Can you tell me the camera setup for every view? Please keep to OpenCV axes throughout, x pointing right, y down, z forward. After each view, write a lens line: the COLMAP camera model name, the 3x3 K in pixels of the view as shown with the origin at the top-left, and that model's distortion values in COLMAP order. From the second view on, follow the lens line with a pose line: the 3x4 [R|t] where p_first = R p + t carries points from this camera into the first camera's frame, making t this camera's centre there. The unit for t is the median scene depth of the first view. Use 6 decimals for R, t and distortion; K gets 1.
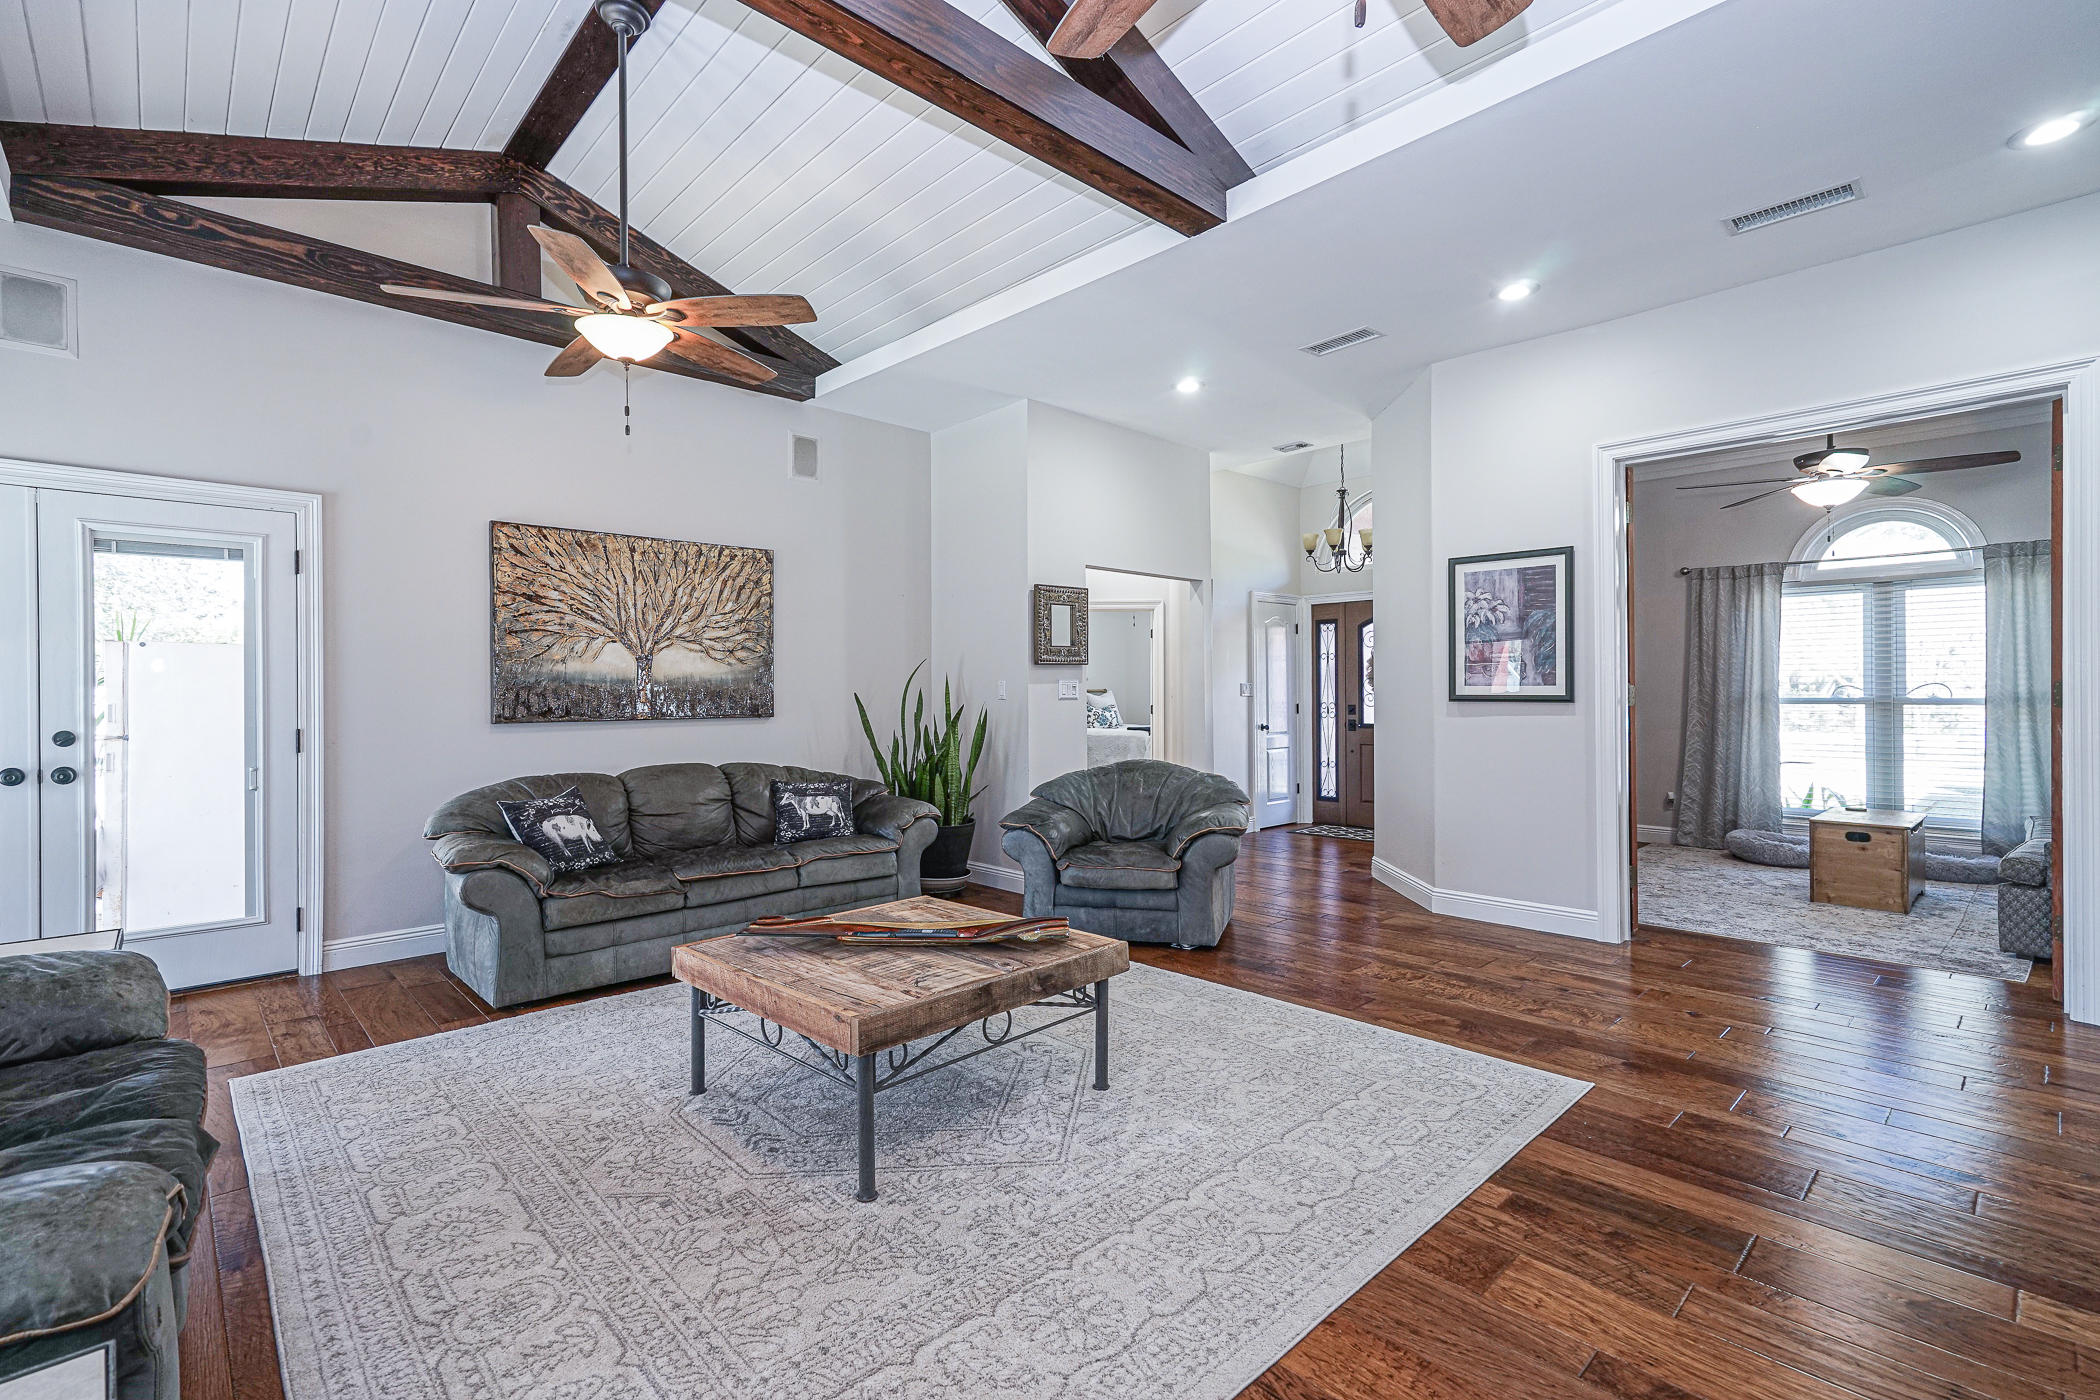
lens RADIAL K [[951.5, 0, 1042.3], [0, 951.5, 693.8], [0, 0, 1]] dist [-0.003403, 0.009784]
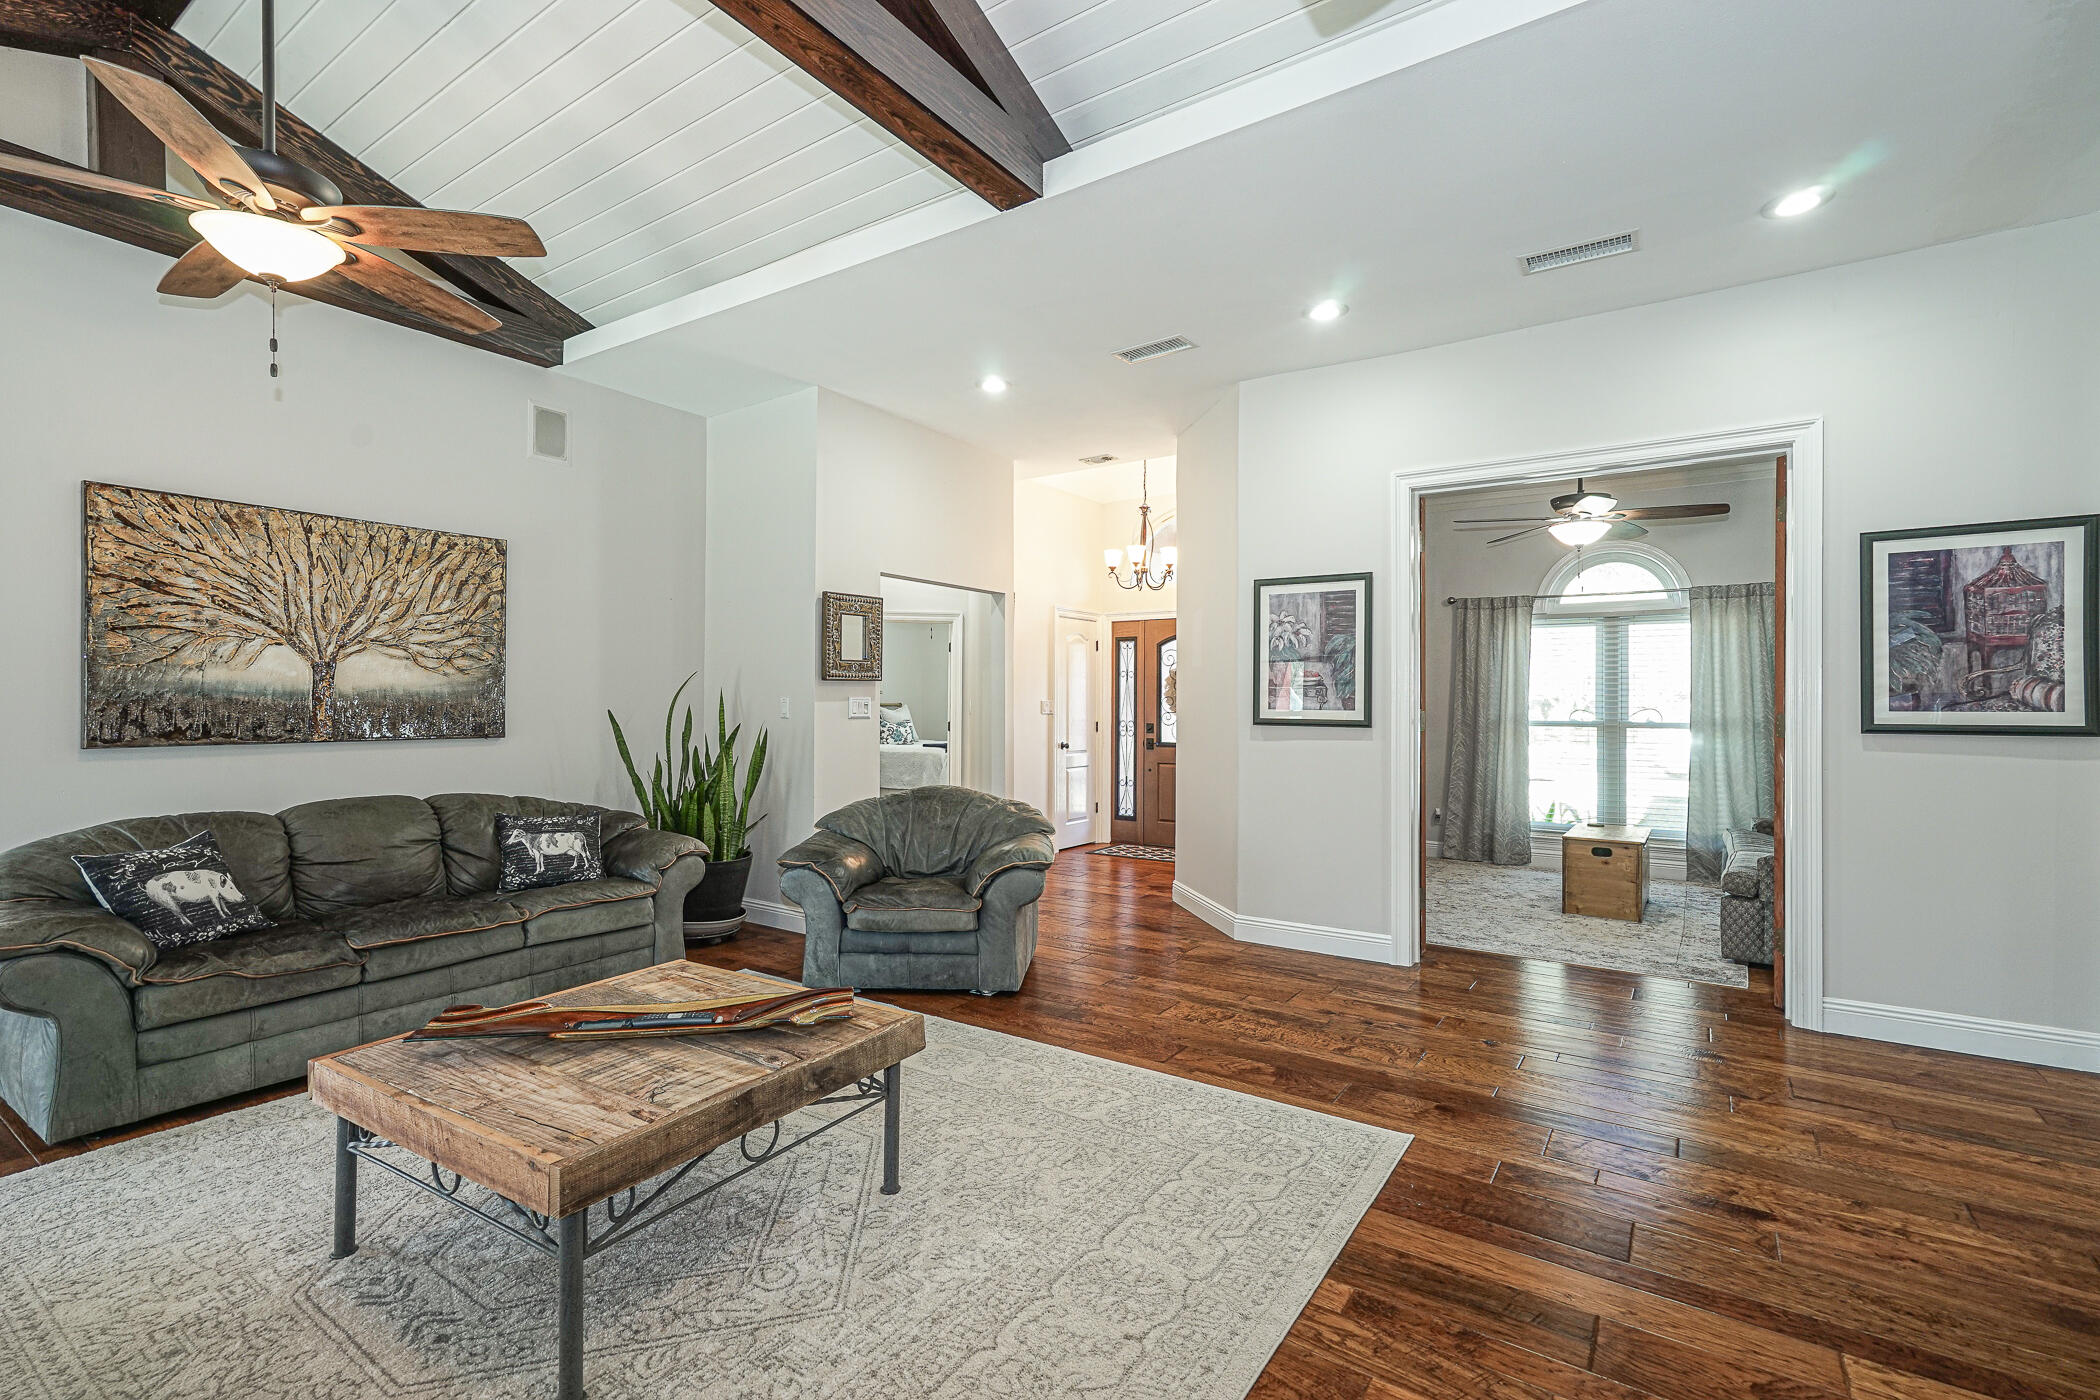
lens RADIAL K [[951.5, 0, 1042.3], [0, 951.5, 693.8], [0, 0, 1]] dist [-0.003403, 0.009784]
pose [[0.977105, 0.012535, 0.212389, 0.006269], [-0.010099, 0.999870, -0.012552, -0.011648], [-0.212519, 0.010120, 0.977105, 0.101856]]
